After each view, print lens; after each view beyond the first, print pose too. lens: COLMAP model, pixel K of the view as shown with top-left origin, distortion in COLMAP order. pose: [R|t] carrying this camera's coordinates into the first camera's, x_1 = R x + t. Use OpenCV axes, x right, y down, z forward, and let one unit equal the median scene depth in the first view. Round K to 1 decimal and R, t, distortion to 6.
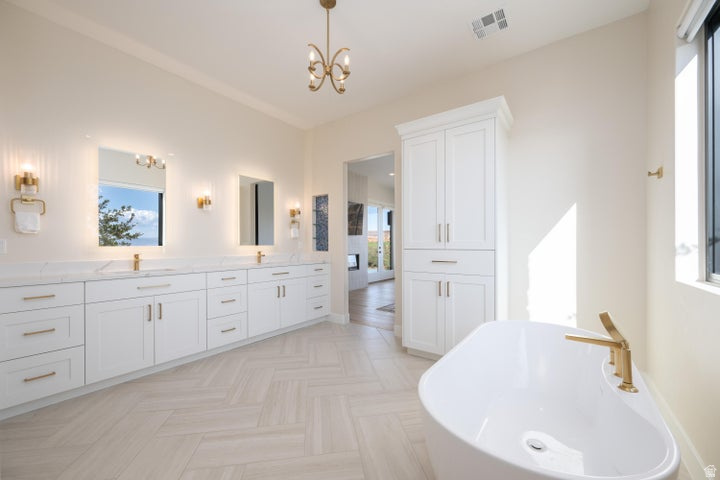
lens RADIAL K [[280.3, 0, 361.6], [0, 280.3, 241.2], [0, 0, 1]] dist [-0.000677, -0.000040]
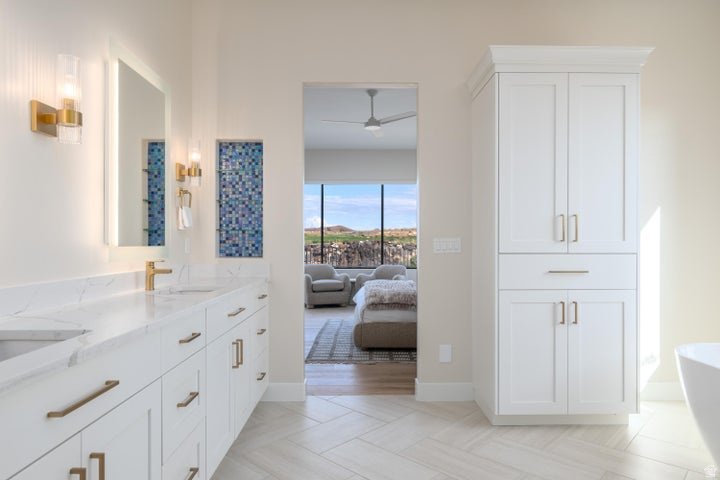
lens RADIAL K [[451.3, 0, 360.0], [0, 451.3, 240.0], [0, 0, 1]] dist [0.000487, 0.000135]
pose [[0.800258, 0.007496, 0.599609, -0.512385], [-0.011600, 0.999928, 0.002981, 0.000512], [-0.599544, -0.009341, 0.800287, 0.306064]]
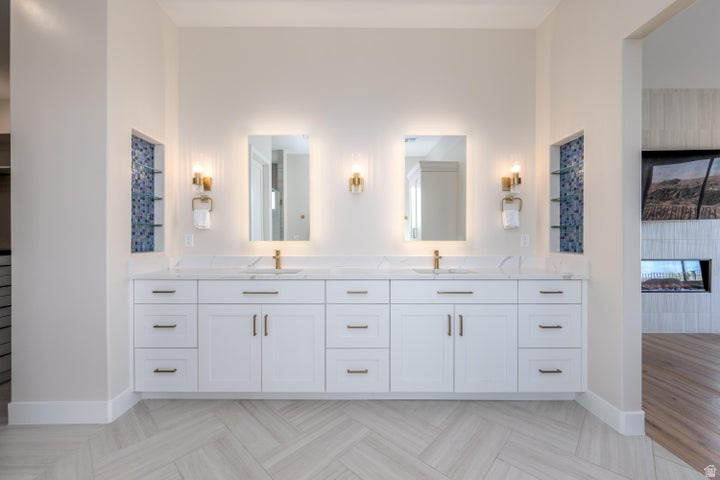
lens RADIAL K [[280.3, 0, 361.6], [0, 280.3, 241.2], [0, 0, 1]] dist [-0.000677, -0.000040]
pose [[0.595191, 0.007211, -0.803552, 0.038860], [0.008629, 0.999845, 0.015364, 0.004644], [0.803538, -0.016078, 0.595037, 0.487780]]
